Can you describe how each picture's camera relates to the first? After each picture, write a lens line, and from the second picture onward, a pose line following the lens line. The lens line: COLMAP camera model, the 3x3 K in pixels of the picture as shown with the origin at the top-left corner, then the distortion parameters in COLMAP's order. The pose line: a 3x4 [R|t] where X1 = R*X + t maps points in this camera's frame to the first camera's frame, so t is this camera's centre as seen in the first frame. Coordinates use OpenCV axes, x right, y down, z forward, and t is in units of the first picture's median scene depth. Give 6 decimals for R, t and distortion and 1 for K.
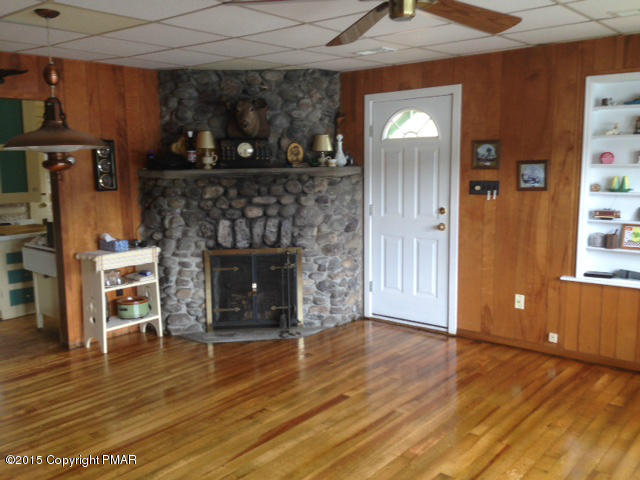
lens RADIAL K [[597.2, 0, 319.8], [0, 597.2, 240.3], [0, 0, 1]] dist [0.062373, 0.000000]
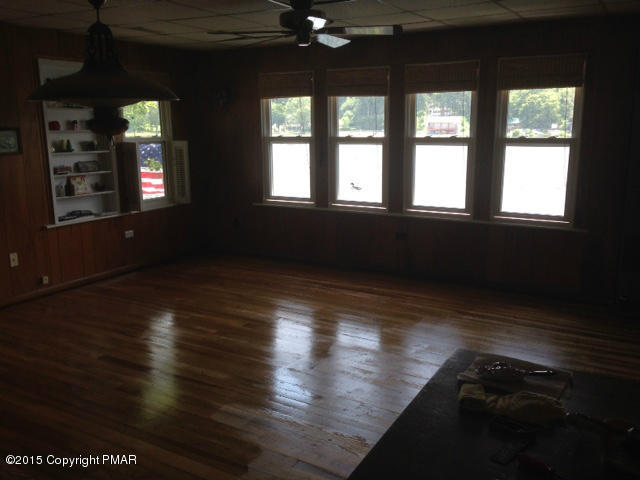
lens RADIAL K [[597.2, 0, 317.7], [0, 597.2, 239.9], [0, 0, 1]] dist [0.062373, 0.000000]
pose [[-0.167119, -0.179486, 0.969462, -0.874258], [0.150099, 0.967197, 0.204942, -0.079835], [-0.974444, 0.179765, -0.134696, 0.659746]]
